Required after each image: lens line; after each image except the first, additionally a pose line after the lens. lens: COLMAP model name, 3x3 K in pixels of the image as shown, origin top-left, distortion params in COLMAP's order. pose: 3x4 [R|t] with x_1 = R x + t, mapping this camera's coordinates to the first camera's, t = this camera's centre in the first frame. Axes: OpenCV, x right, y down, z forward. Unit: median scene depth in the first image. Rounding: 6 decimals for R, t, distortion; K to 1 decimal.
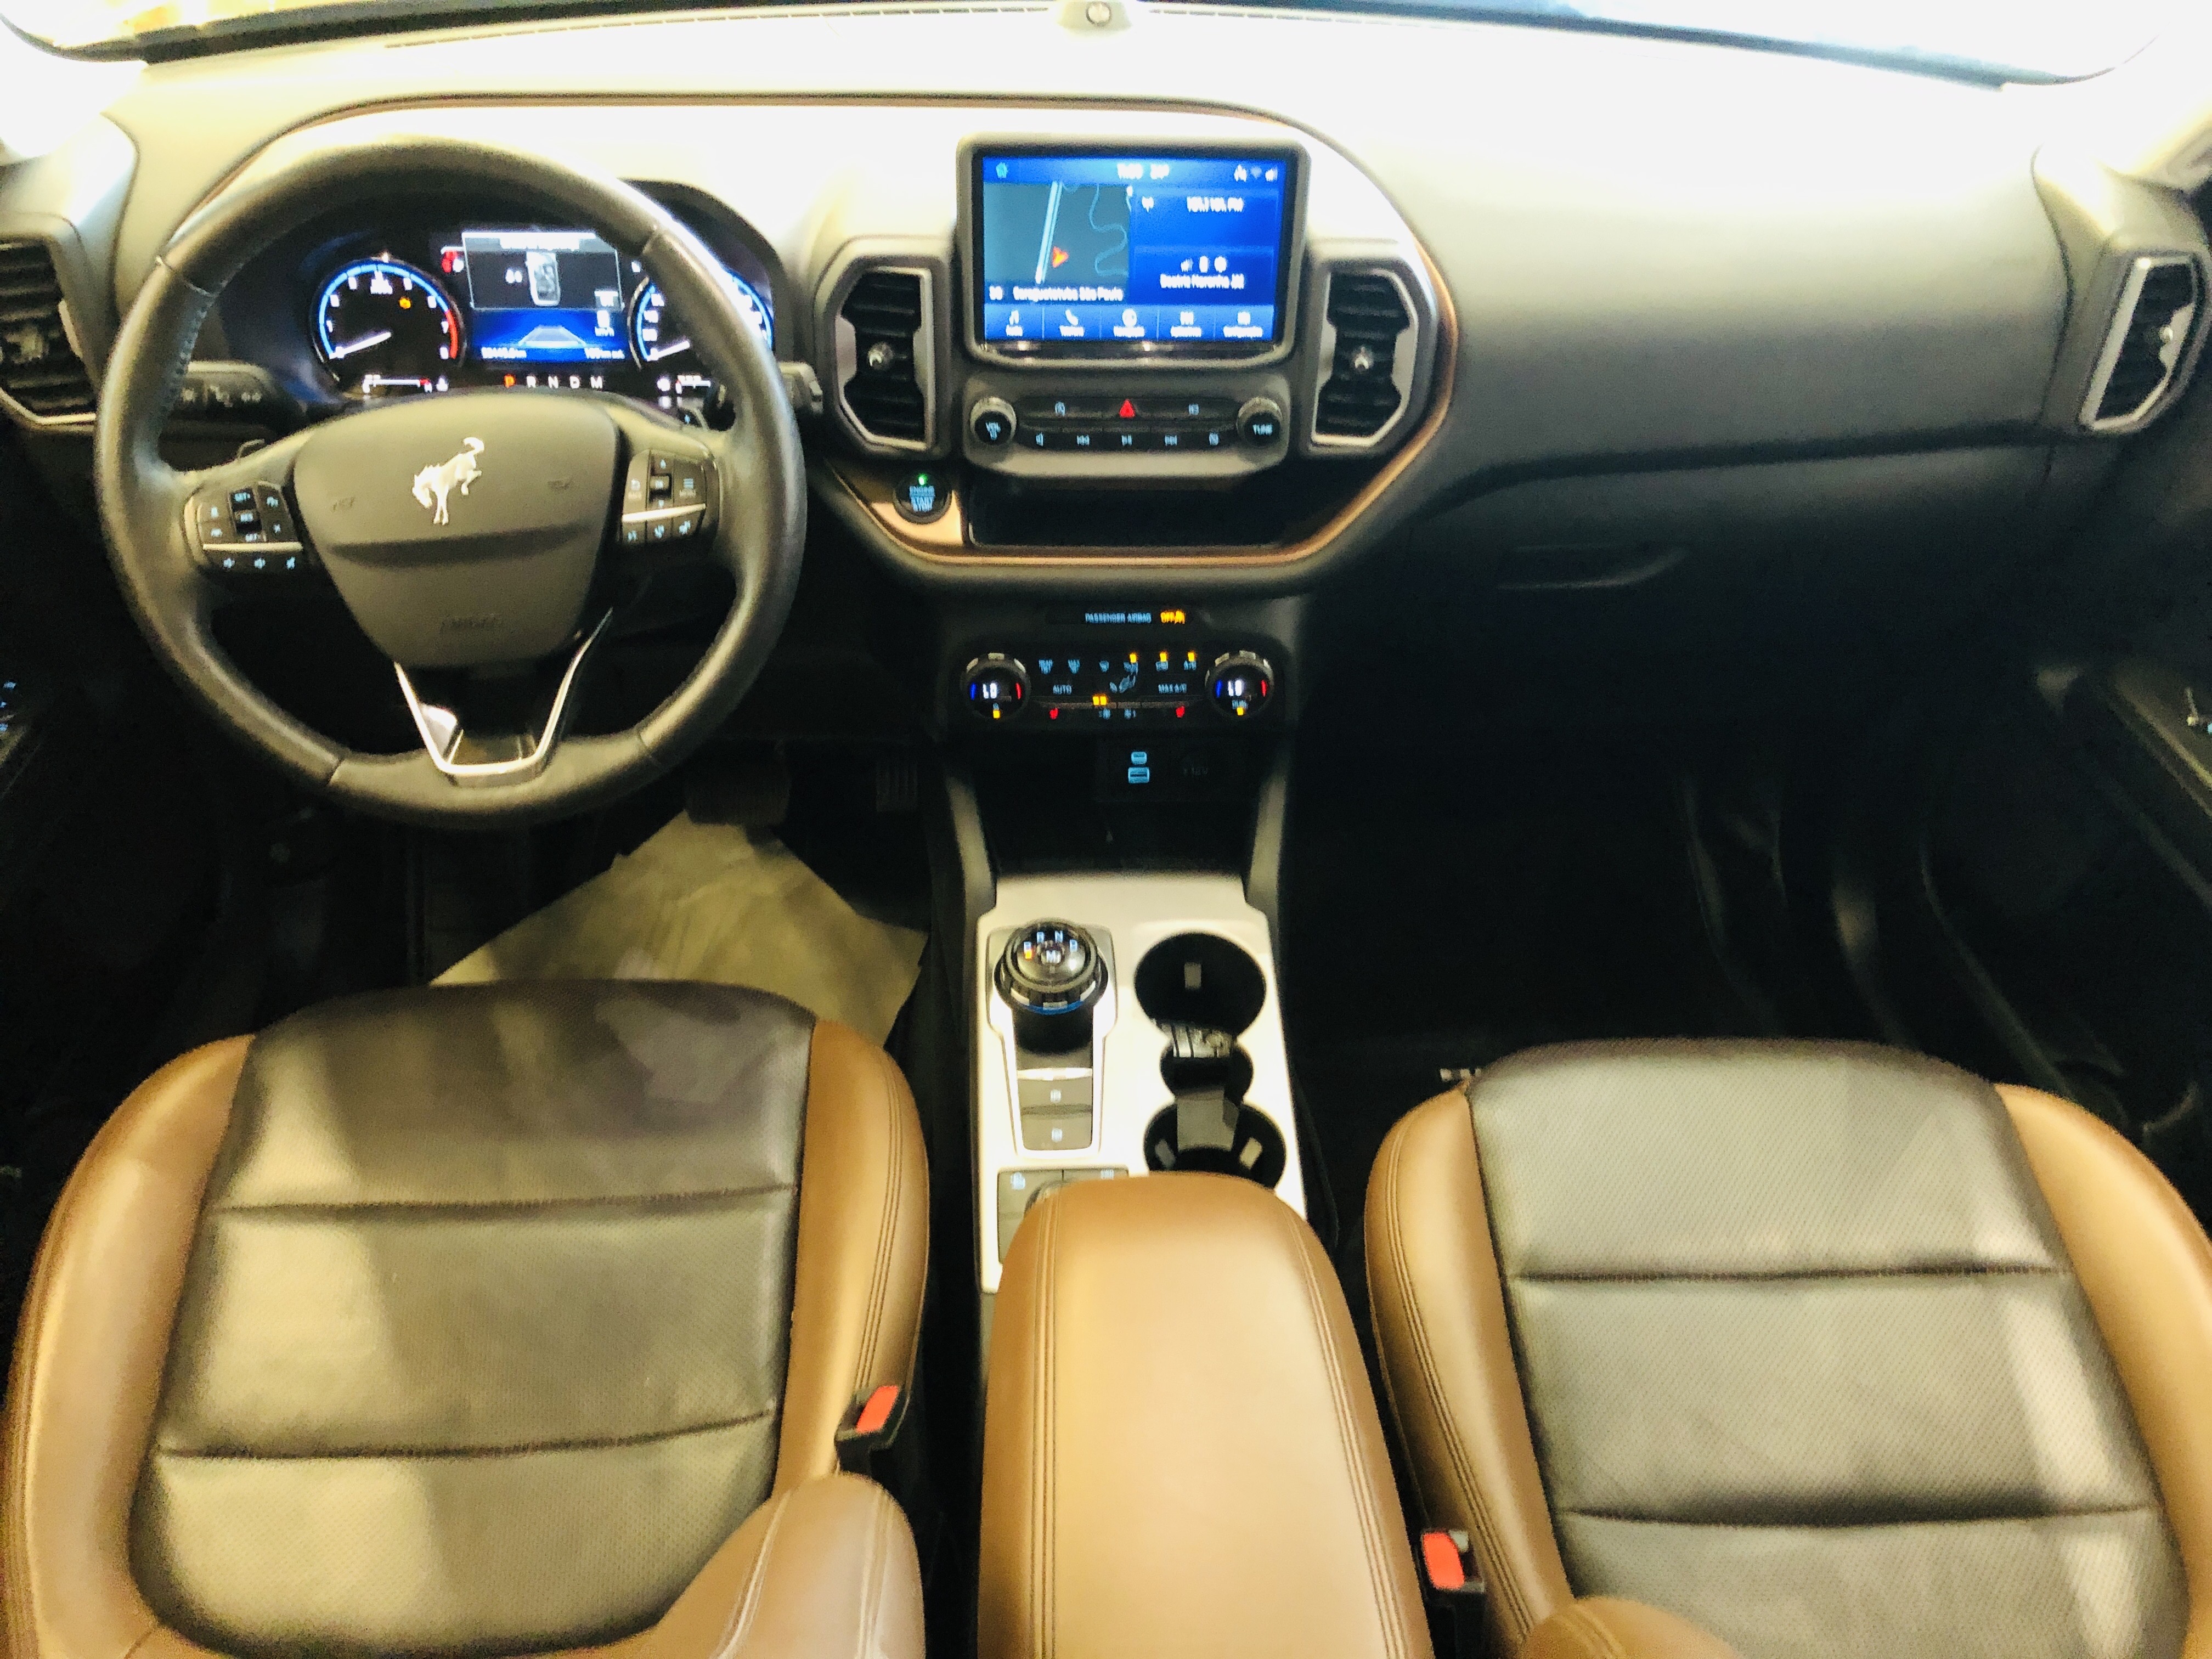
lens RADIAL K [[1819.4, 0, 1106.0], [0, 1819.4, 829.5], [0, 0, 1]] dist [0.039468, -0.071663]
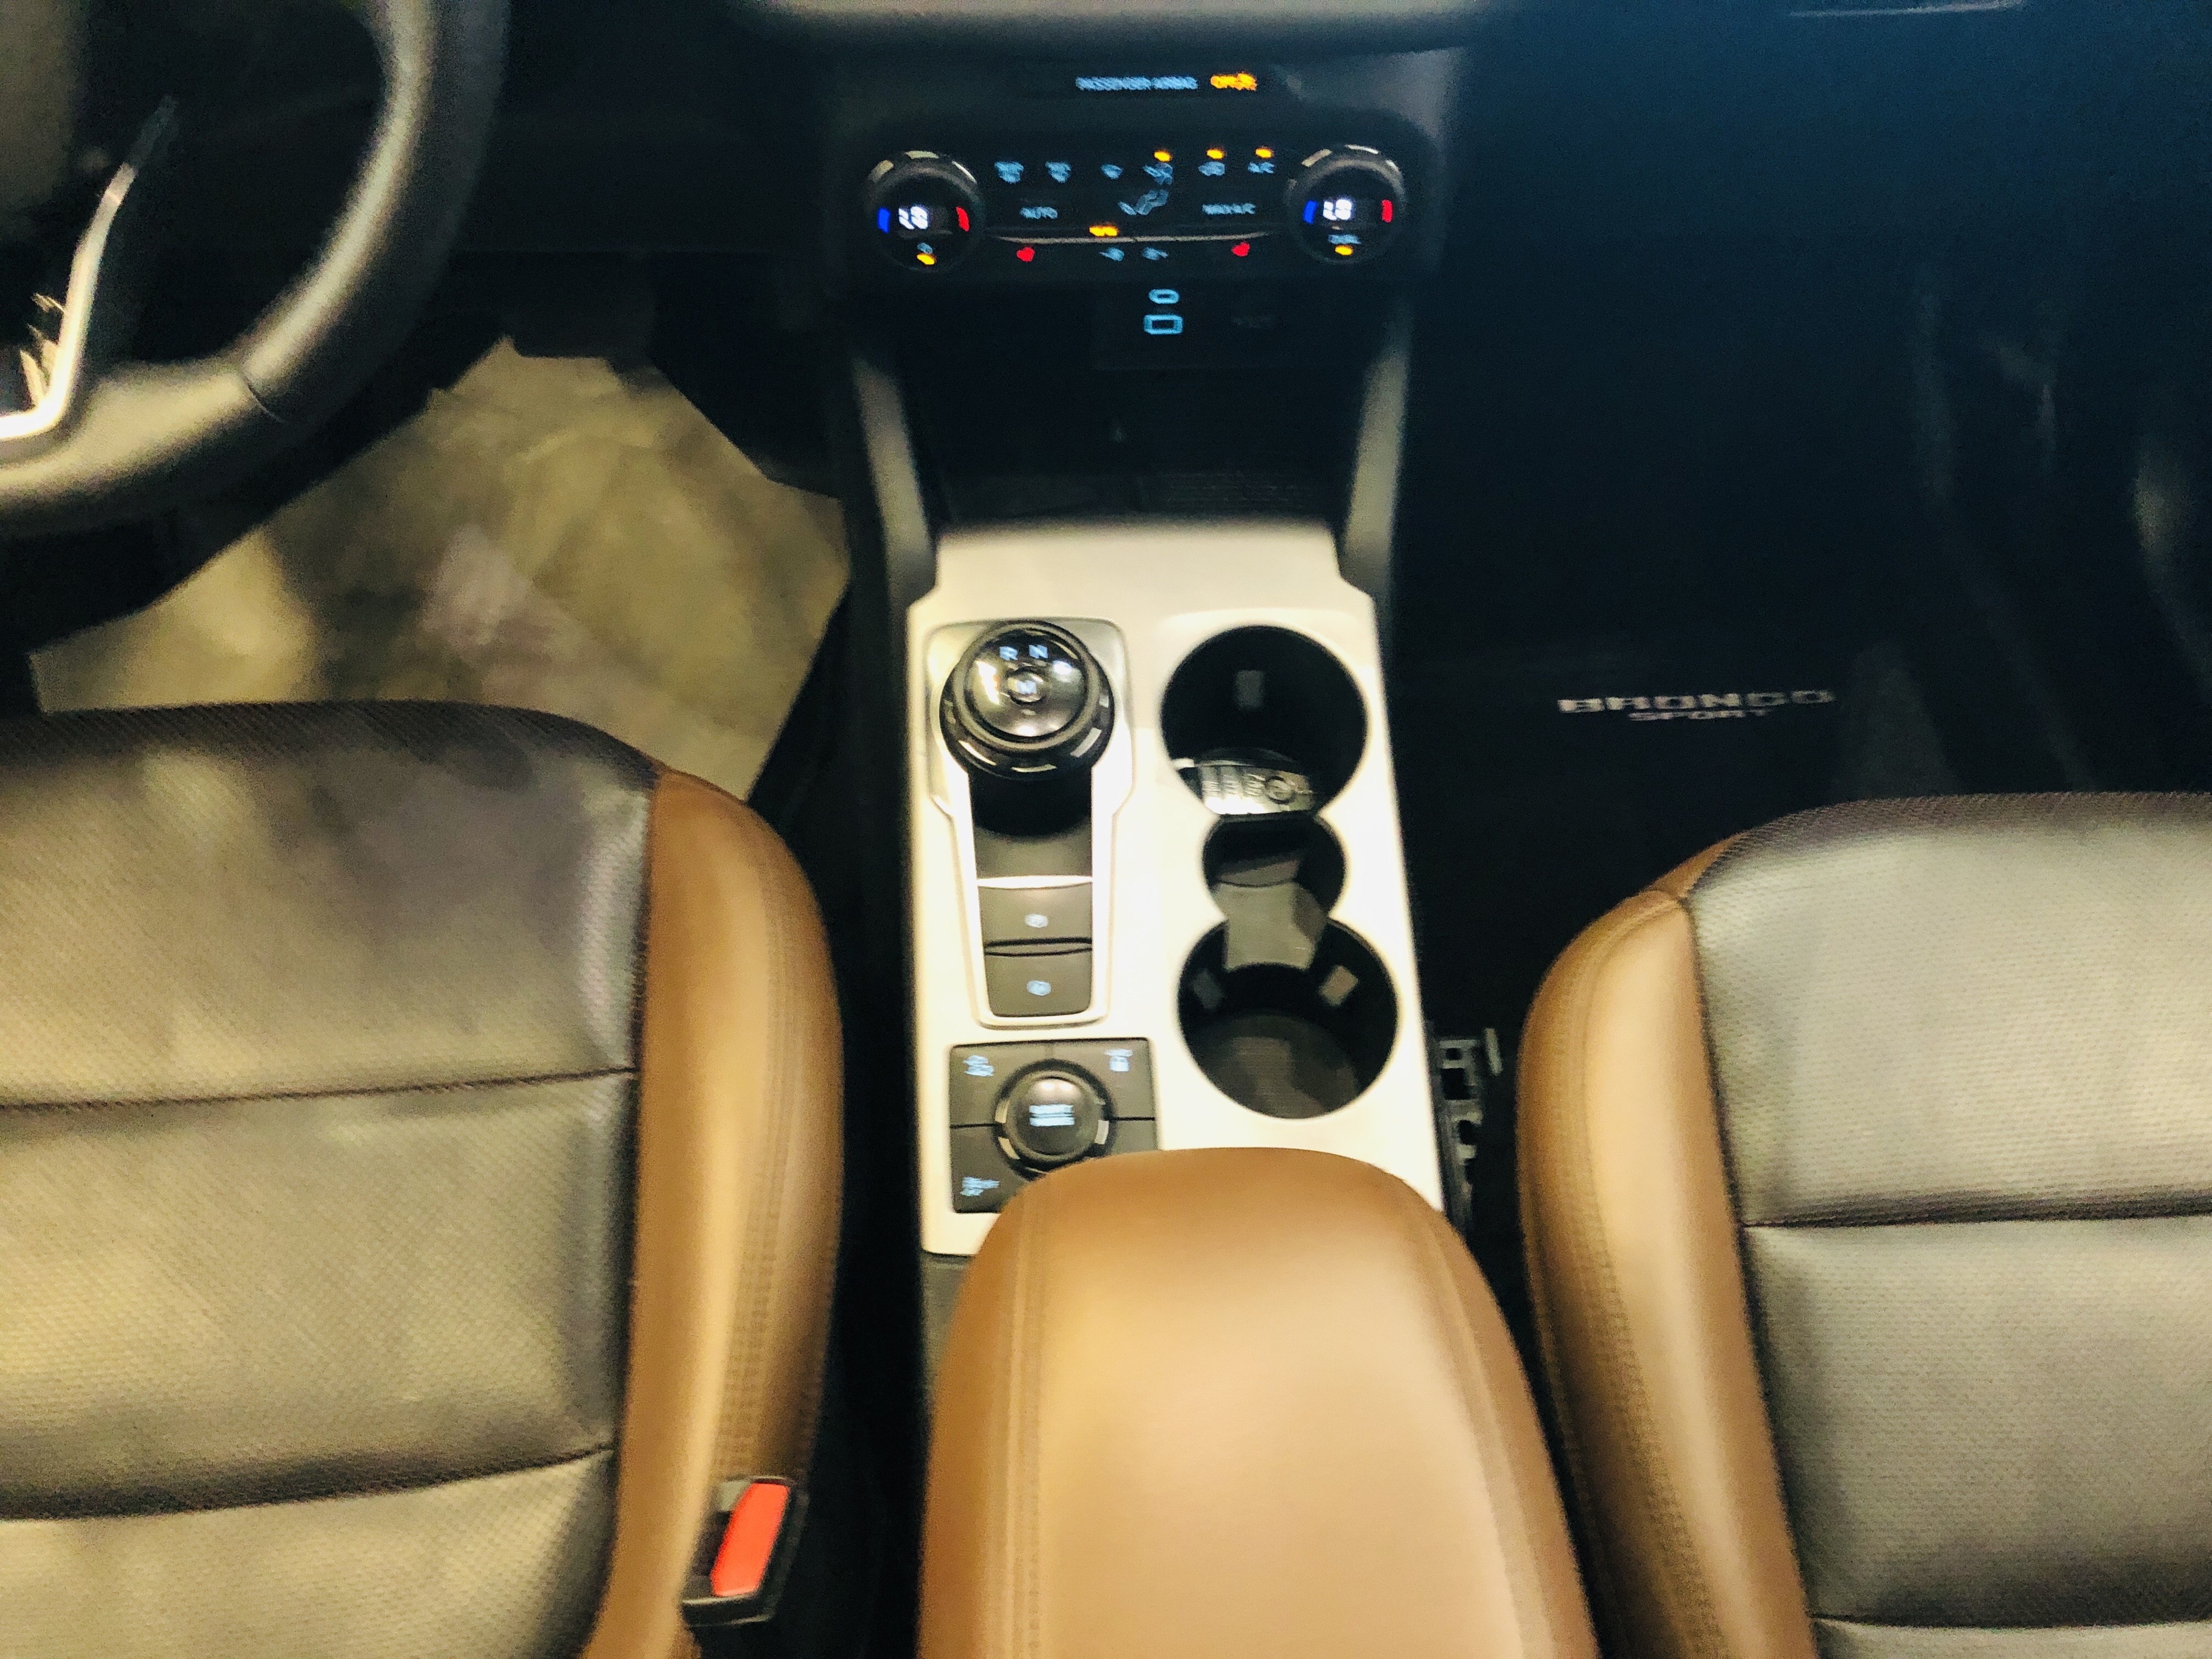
lens RADIAL K [[1843.7, 0, 1106.0], [0, 1843.7, 829.5], [0, 0, 1]] dist [0.000200, -0.005026]
pose [[0.999993, -0.003645, 0.001168, -0.004370], [0.003082, 0.947744, 0.319016, -0.085157], [-0.002269, -0.319010, 0.947749, 0.406992]]
